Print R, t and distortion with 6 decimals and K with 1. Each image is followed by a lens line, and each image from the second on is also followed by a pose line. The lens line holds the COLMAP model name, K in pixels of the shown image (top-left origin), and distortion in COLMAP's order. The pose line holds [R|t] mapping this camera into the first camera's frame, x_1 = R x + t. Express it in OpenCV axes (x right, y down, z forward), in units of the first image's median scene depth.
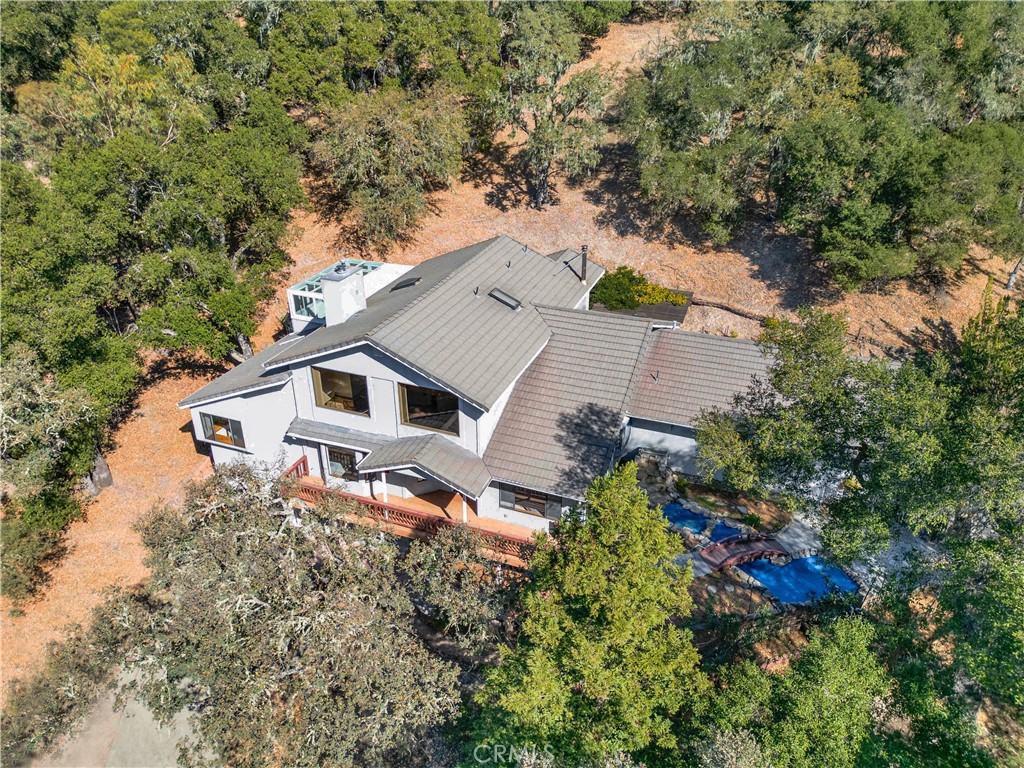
lens RADIAL K [[709.8, 0, 513.6], [0, 709.8, 386.5], [0, 0, 1]] dist [0.039569, -0.007581]
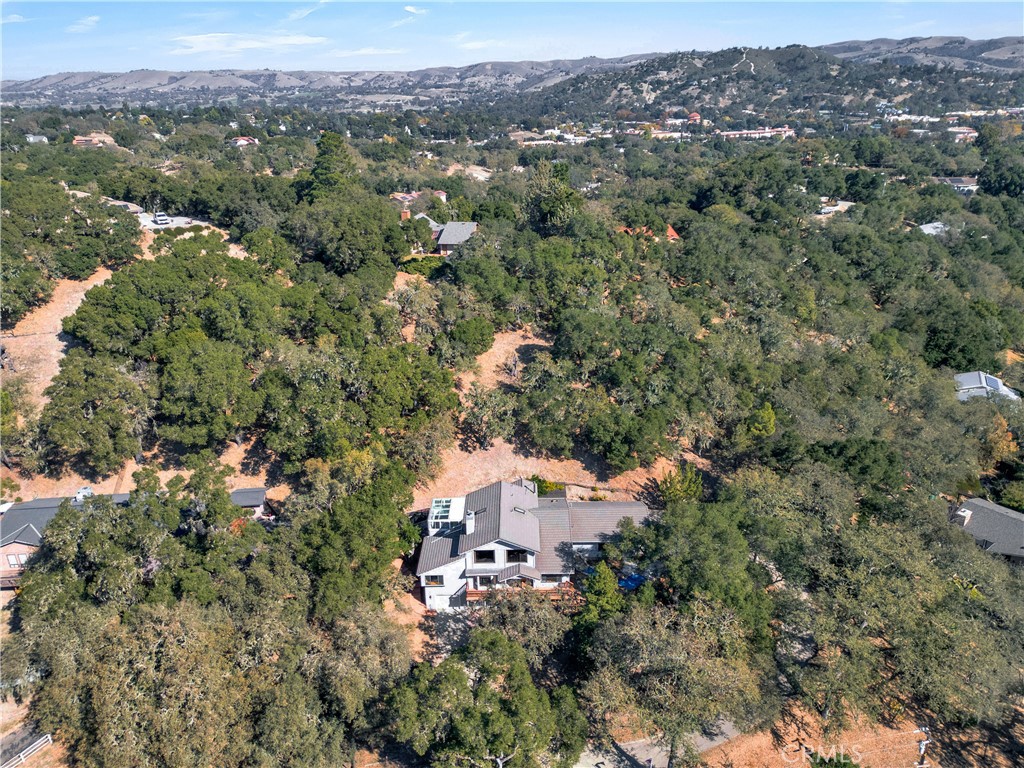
lens RADIAL K [[709.8, 0, 502.0], [0, 709.8, 377.9], [0, 0, 1]] dist [0.039569, -0.007581]
pose [[0.937905, -0.153446, 0.311108, -0.910650], [0.191469, 0.976849, -0.095421, -0.394567], [-0.289264, 0.149063, 0.945572, -1.821188]]
